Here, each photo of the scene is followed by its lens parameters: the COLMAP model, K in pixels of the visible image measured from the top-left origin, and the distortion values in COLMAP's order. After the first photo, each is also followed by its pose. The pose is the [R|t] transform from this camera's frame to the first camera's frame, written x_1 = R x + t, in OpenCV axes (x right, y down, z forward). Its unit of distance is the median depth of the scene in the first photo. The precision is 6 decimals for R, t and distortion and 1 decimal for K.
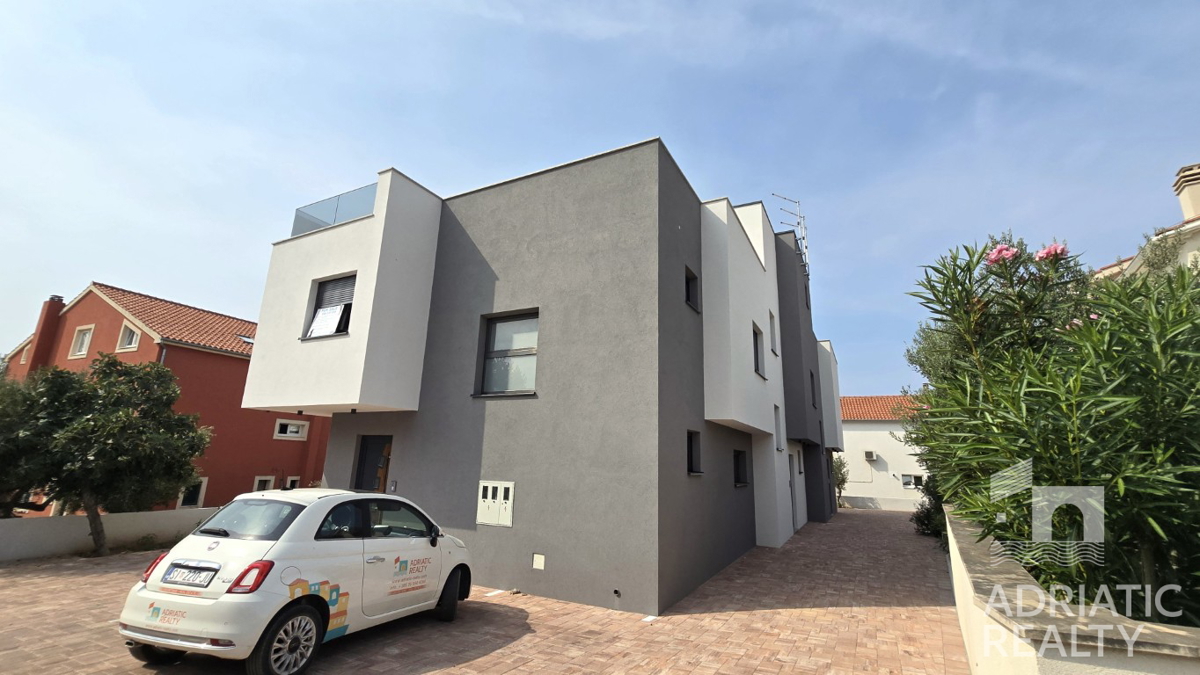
lens RADIAL K [[493.1, 0, 597.8], [0, 493.1, 335.2], [0, 0, 1]] dist [-0.003443, -0.000434]
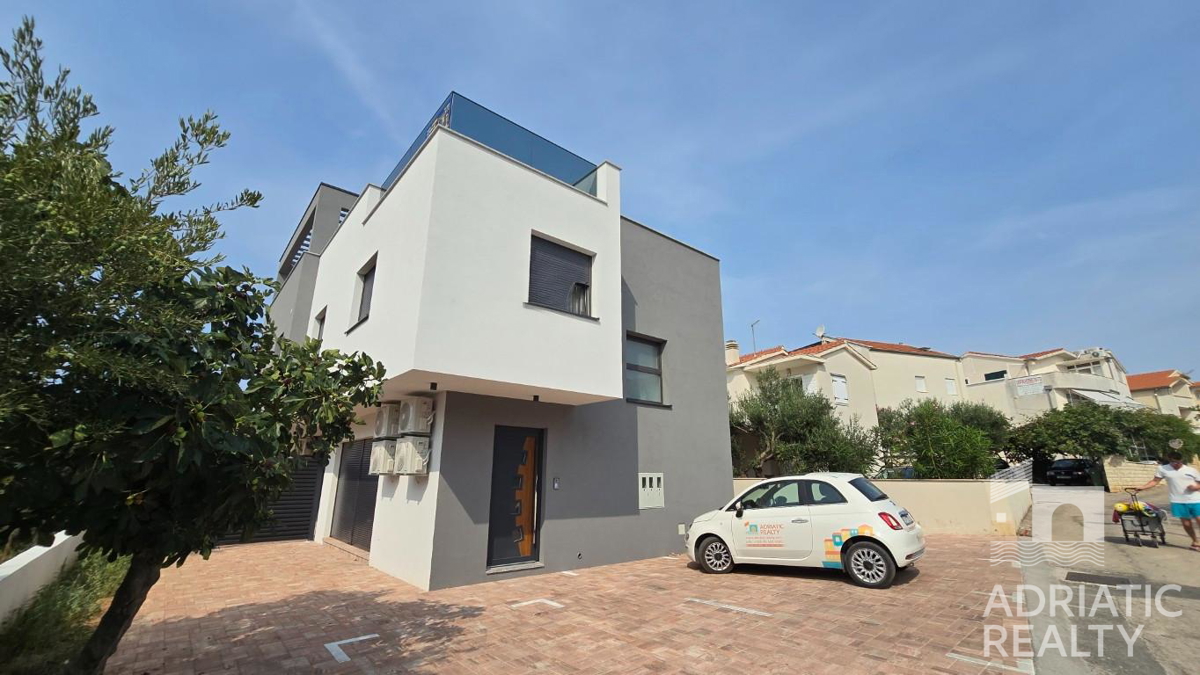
lens RADIAL K [[493.1, 0, 597.8], [0, 493.1, 335.2], [0, 0, 1]] dist [-0.003443, -0.000434]
pose [[0.378211, 0.229225, 0.896891, -1.443661], [-0.215581, 0.964029, -0.155475, 0.183525], [-0.900267, -0.134551, 0.414023, 0.650074]]
